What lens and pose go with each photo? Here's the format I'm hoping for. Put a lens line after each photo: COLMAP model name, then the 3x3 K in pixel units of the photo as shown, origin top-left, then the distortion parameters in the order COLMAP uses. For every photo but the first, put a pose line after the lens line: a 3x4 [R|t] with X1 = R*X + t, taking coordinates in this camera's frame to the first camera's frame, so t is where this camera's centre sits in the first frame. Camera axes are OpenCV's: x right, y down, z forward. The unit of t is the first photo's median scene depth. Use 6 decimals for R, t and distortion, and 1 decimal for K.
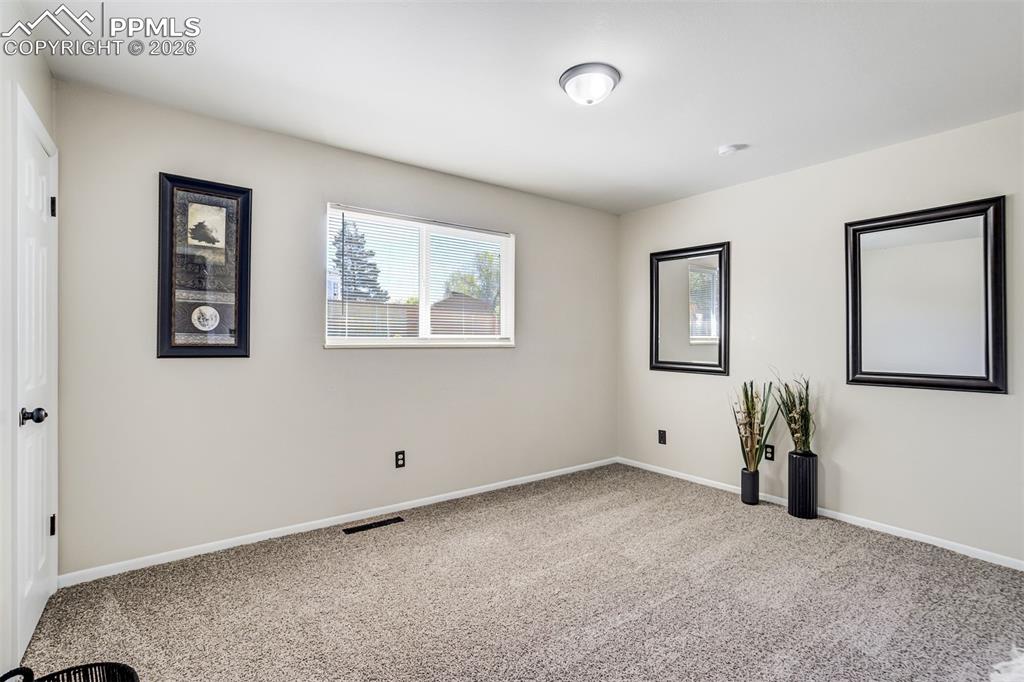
lens RADIAL K [[484.6, 0, 521.0], [0, 484.6, 341.4], [0, 0, 1]] dist [-0.038141, 0.009843]
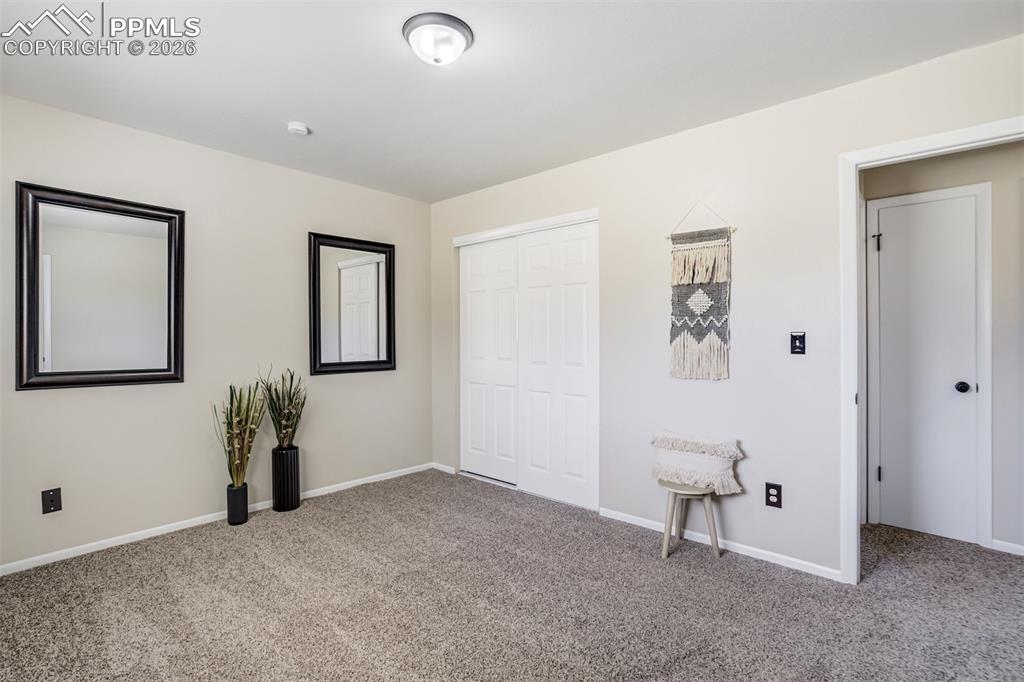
lens RADIAL K [[484.6, 0, 520.3], [0, 484.6, 337.4], [0, 0, 1]] dist [-0.038141, 0.009843]
pose [[-0.208814, -0.007727, 0.977925, -0.487095], [0.001605, 0.999965, 0.008244, -0.007474], [-0.977954, 0.003291, -0.208795, 0.687648]]
